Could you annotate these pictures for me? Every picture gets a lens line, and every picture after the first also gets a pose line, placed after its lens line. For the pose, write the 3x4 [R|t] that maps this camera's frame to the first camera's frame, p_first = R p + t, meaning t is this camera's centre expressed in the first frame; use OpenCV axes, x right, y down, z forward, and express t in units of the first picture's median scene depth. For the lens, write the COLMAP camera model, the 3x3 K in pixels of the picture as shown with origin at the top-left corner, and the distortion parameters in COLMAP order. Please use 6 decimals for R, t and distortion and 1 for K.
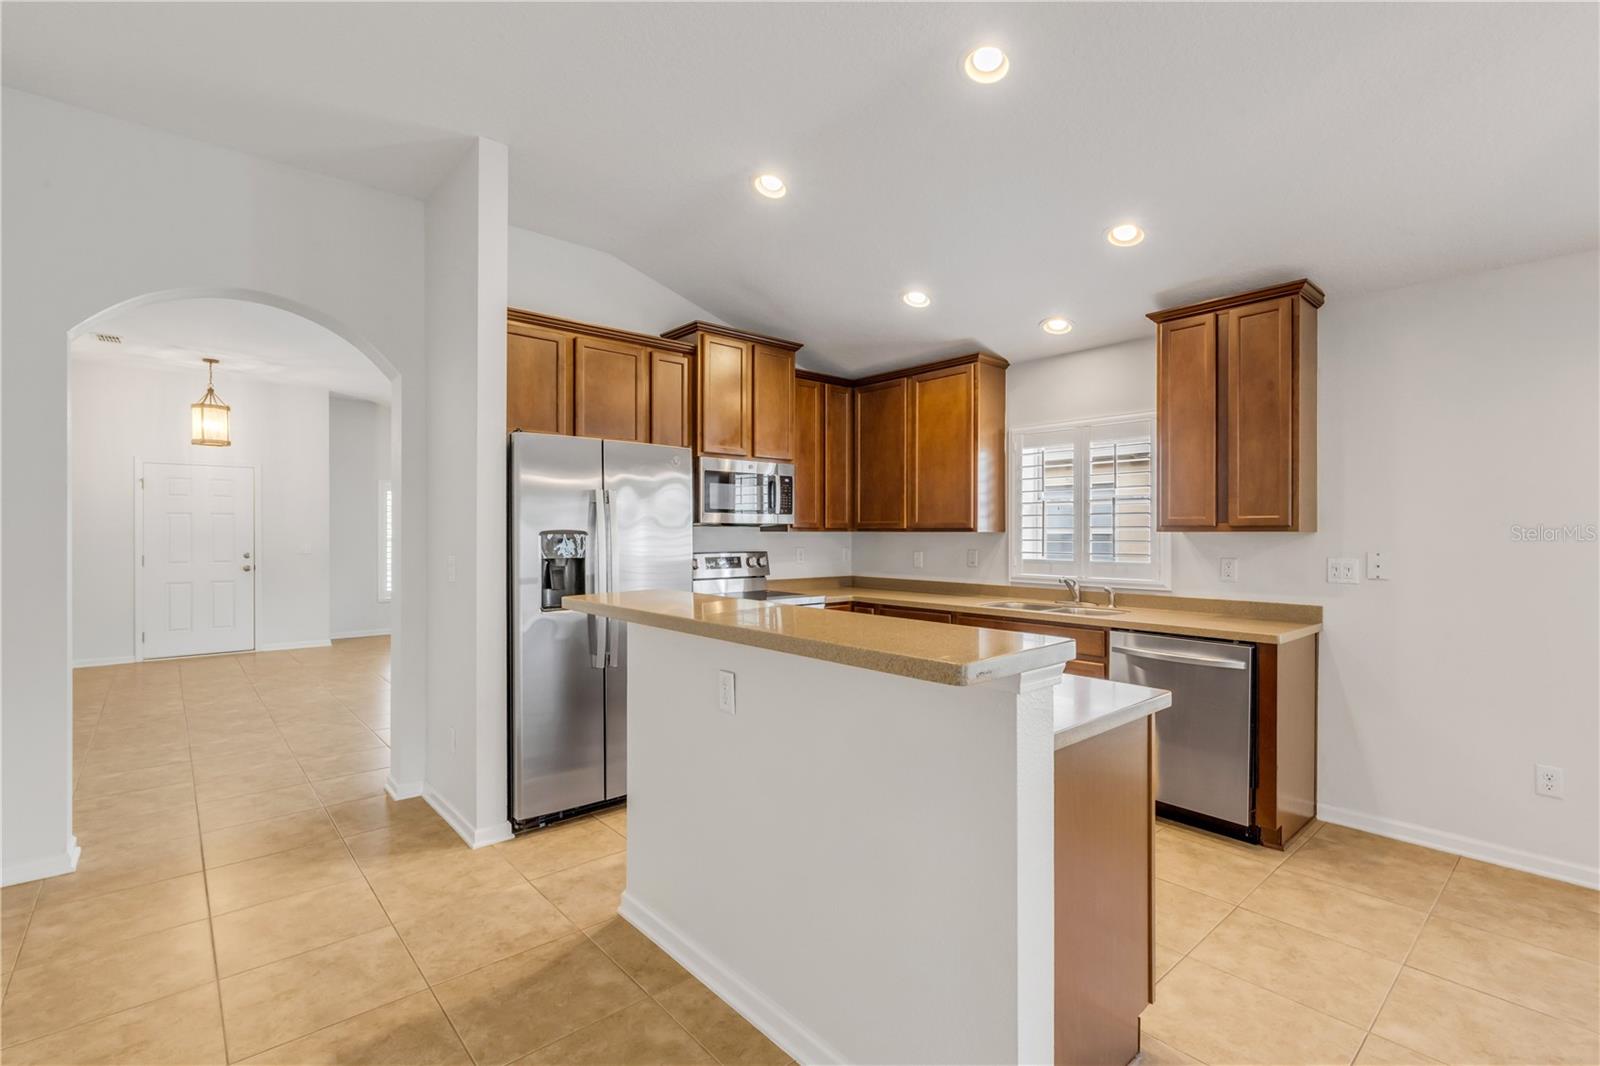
lens RADIAL K [[720.9, 0, 799.5], [0, 720.9, 534.5], [0, 0, 1]] dist [0.007311, -0.002914]
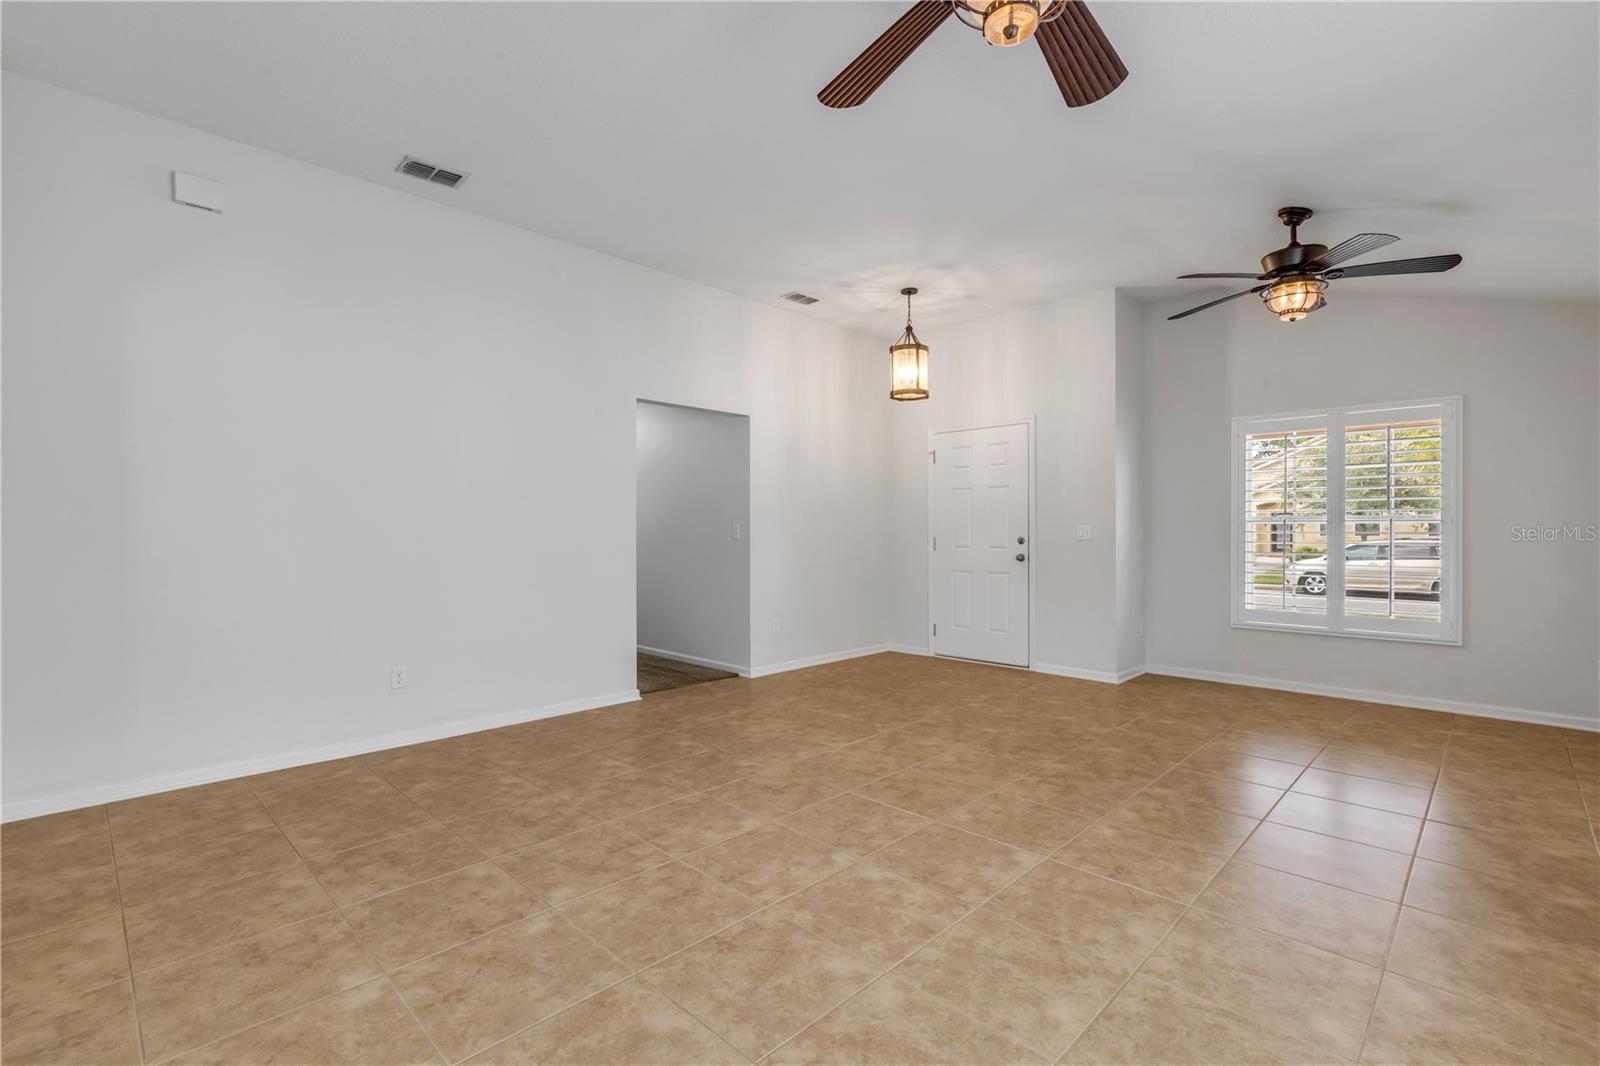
lens RADIAL K [[720.9, 0, 798.6], [0, 720.9, 530.1], [0, 0, 1]] dist [0.007311, -0.002914]
pose [[0.070802, -0.001754, -0.997489, -0.060625], [-0.001014, 0.999998, -0.001831, 0.038354], [0.997490, 0.001141, 0.070800, 1.376748]]
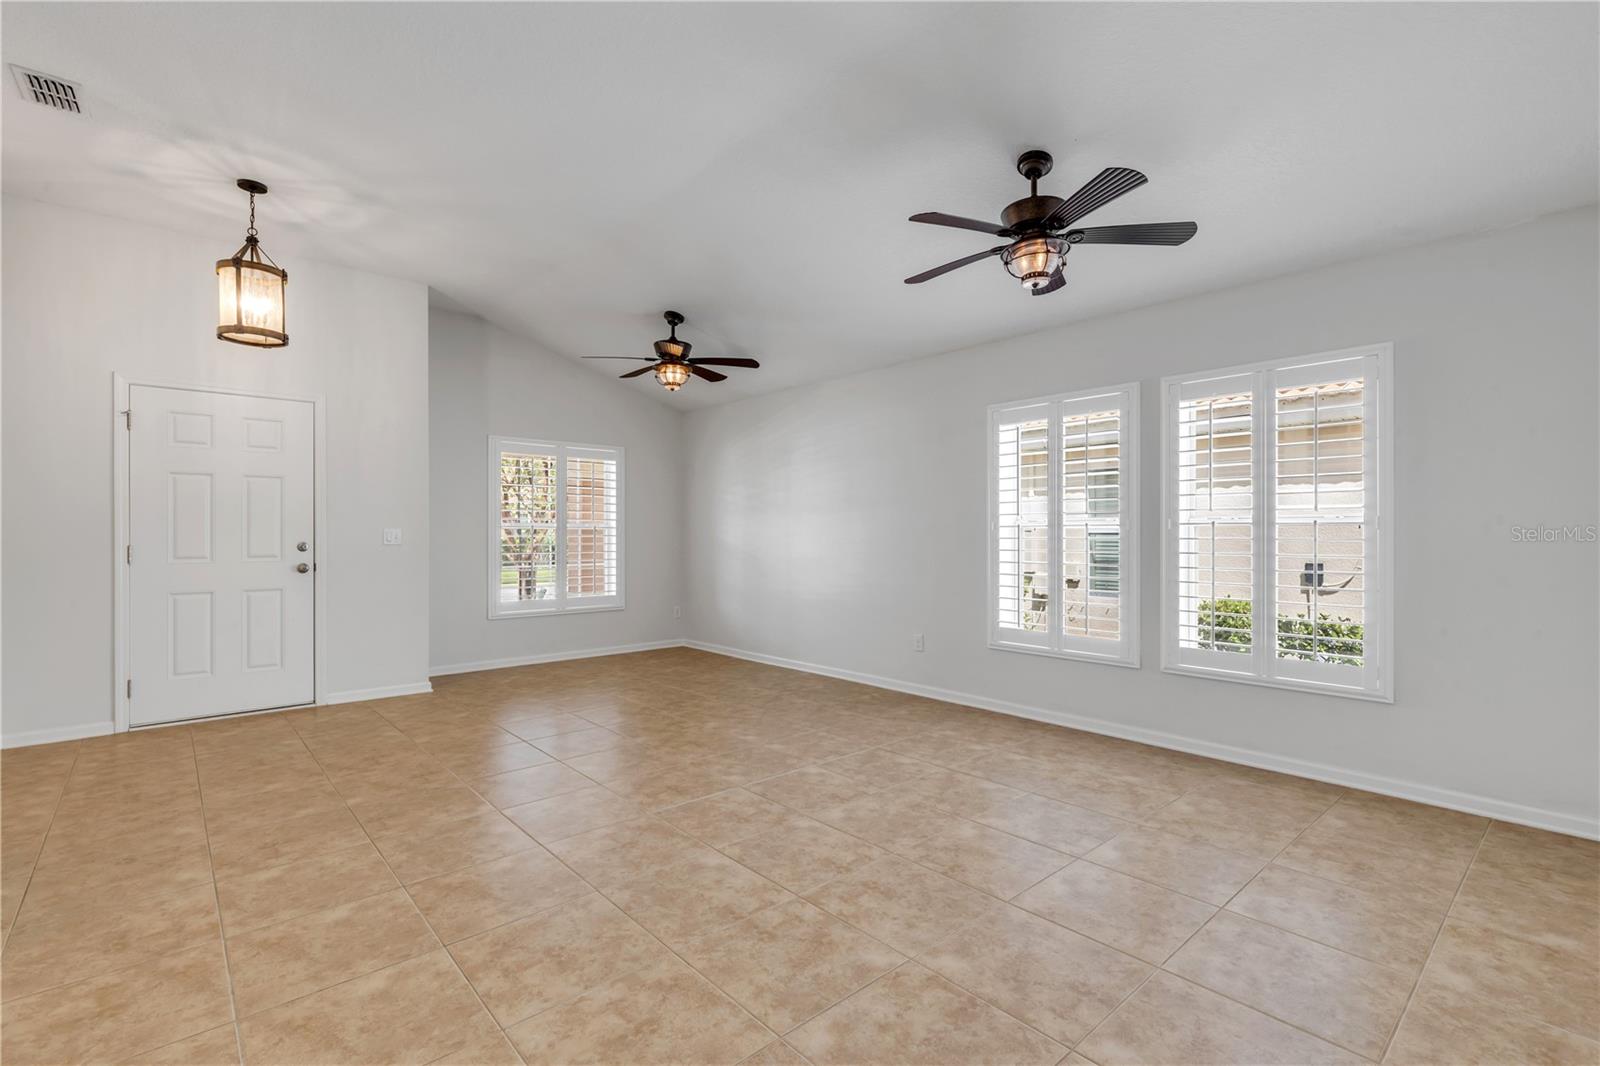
lens RADIAL K [[720.9, 0, 796.2], [0, 720.9, 534.4], [0, 0, 1]] dist [0.007311, -0.002914]
pose [[0.999999, -0.001152, 0.000415, -0.677933], [0.001153, 0.999997, -0.002354, 0.039461], [-0.000412, 0.002354, 0.999997, 0.763627]]
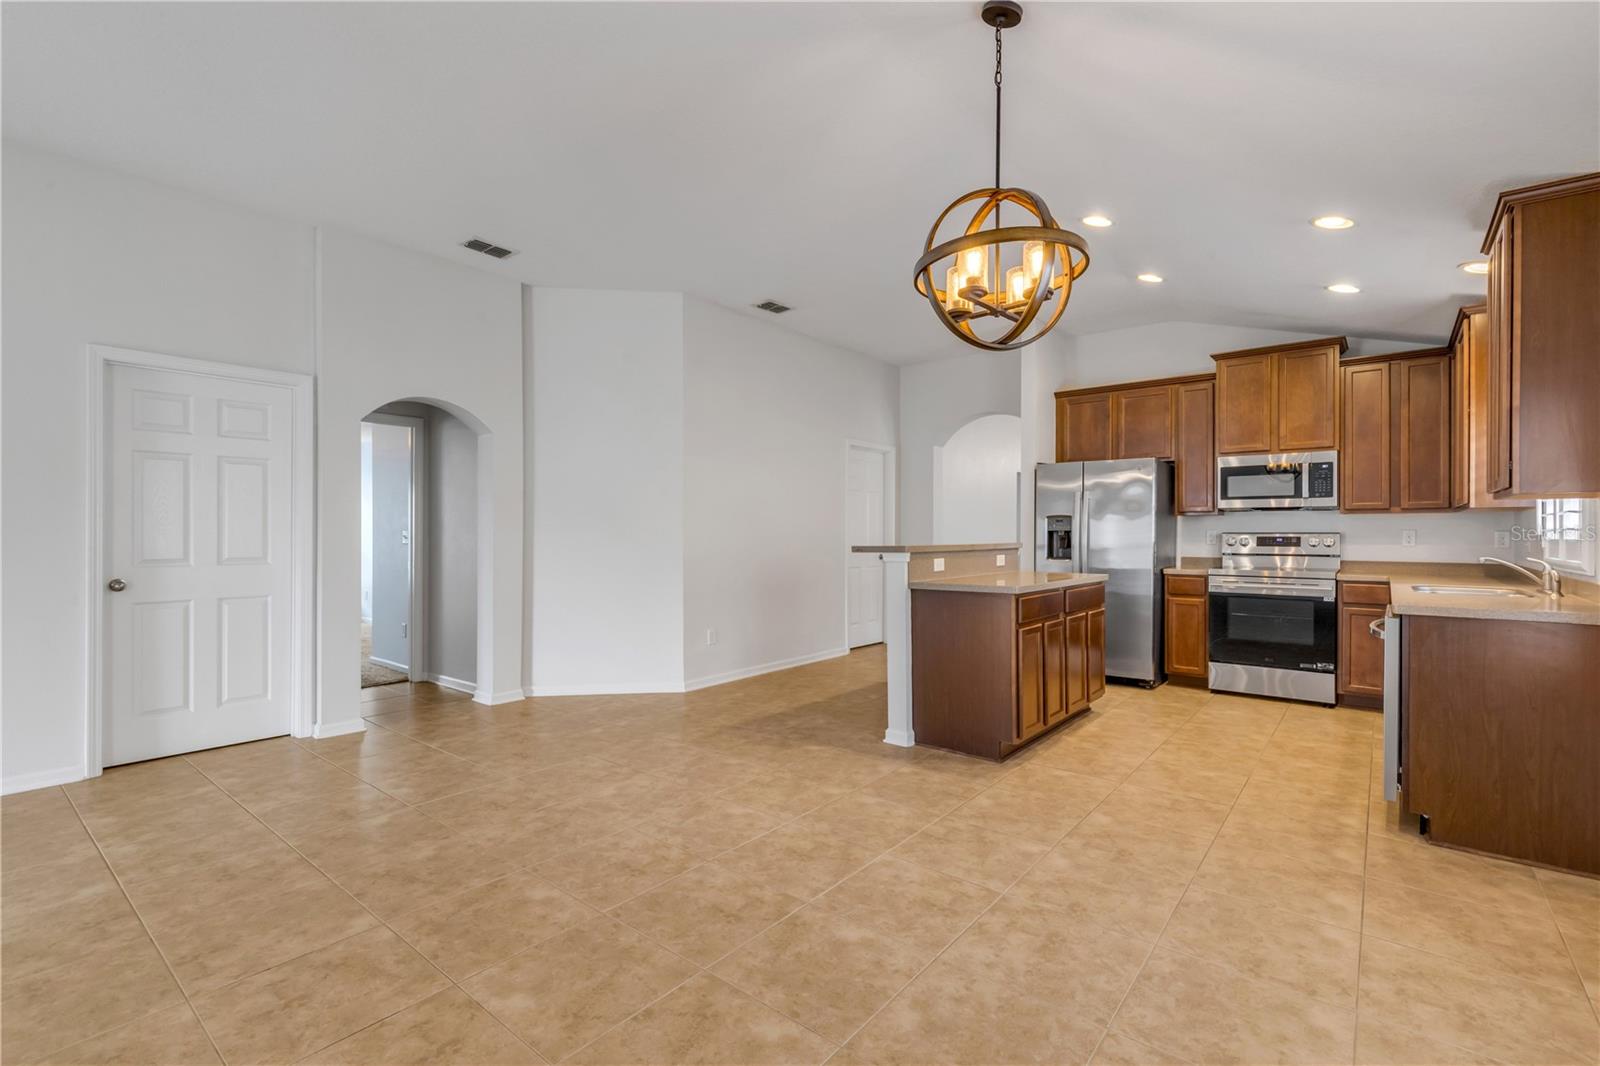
lens RADIAL K [[720.9, 0, 796.6], [0, 720.9, 536.7], [0, 0, 1]] dist [0.007311, -0.002914]
pose [[0.165353, 0.004643, -0.986224, 1.068541], [-0.003967, 0.999984, 0.004042, 0.034777], [0.986227, 0.003244, 0.165368, 0.039982]]
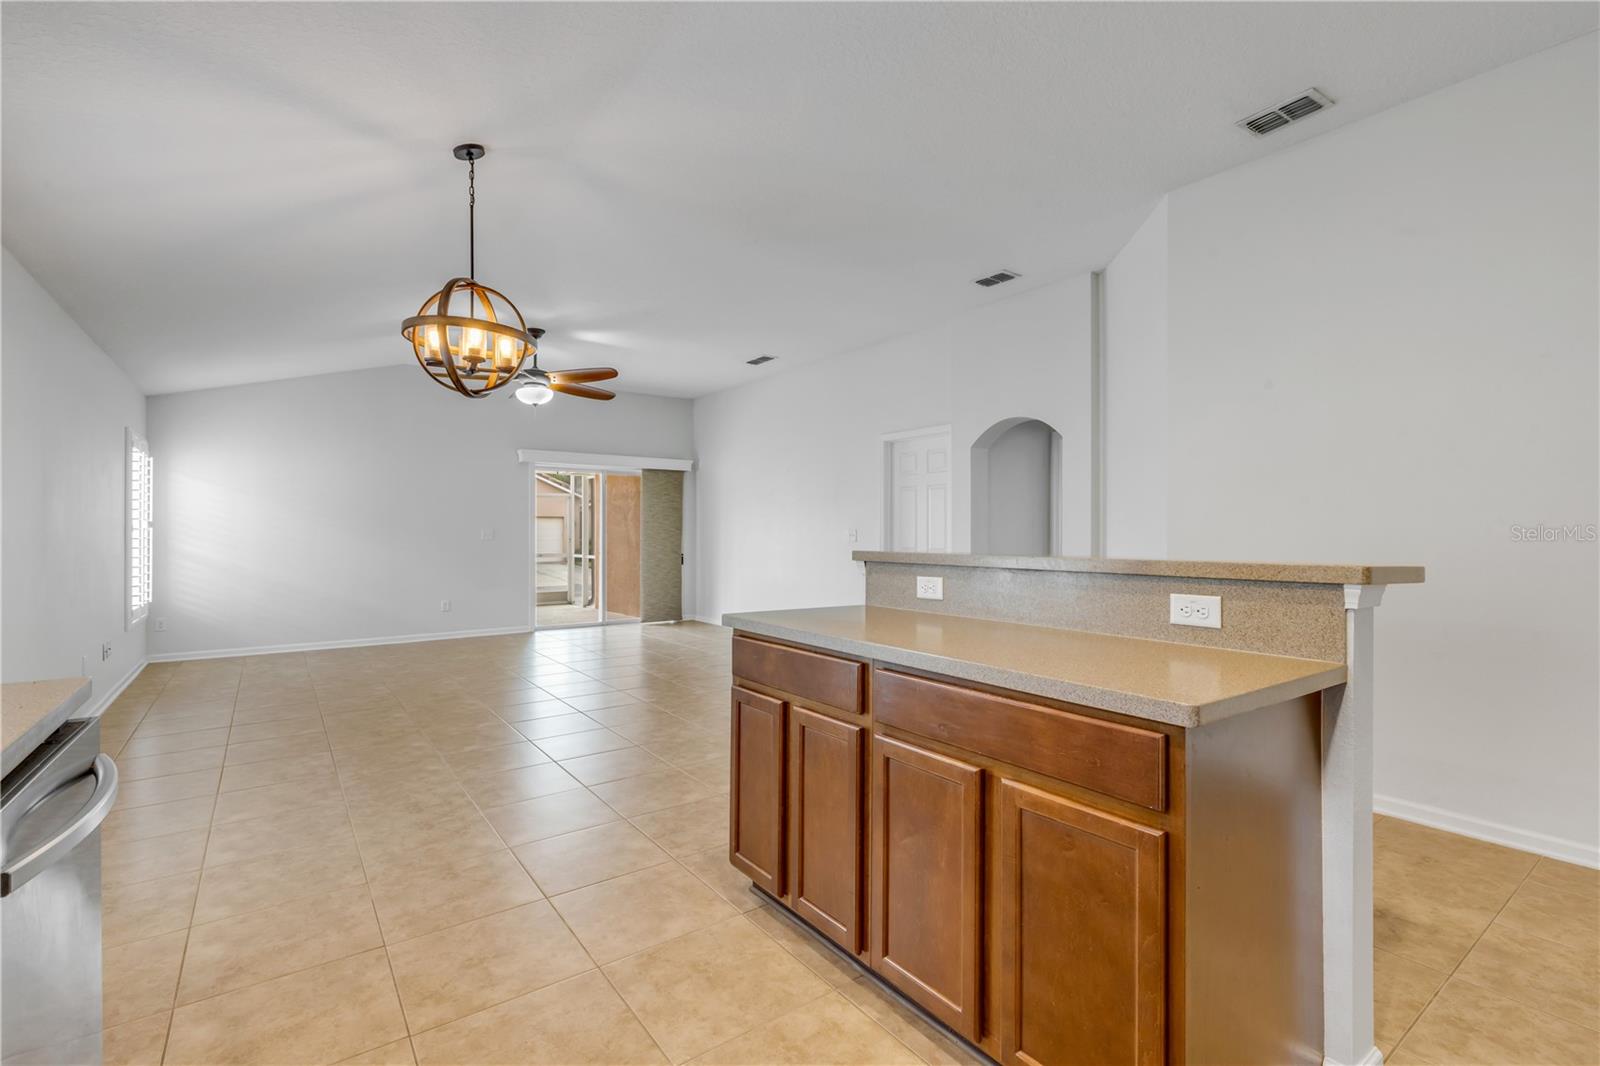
lens RADIAL K [[720.9, 0, 799.7], [0, 720.9, 533.8], [0, 0, 1]] dist [0.007311, -0.002914]
pose [[-0.996046, -0.002469, 0.088810, 0.120985], [-0.001934, 0.999980, 0.006103, 0.030982], [-0.088823, 0.005907, -0.996030, 1.026239]]
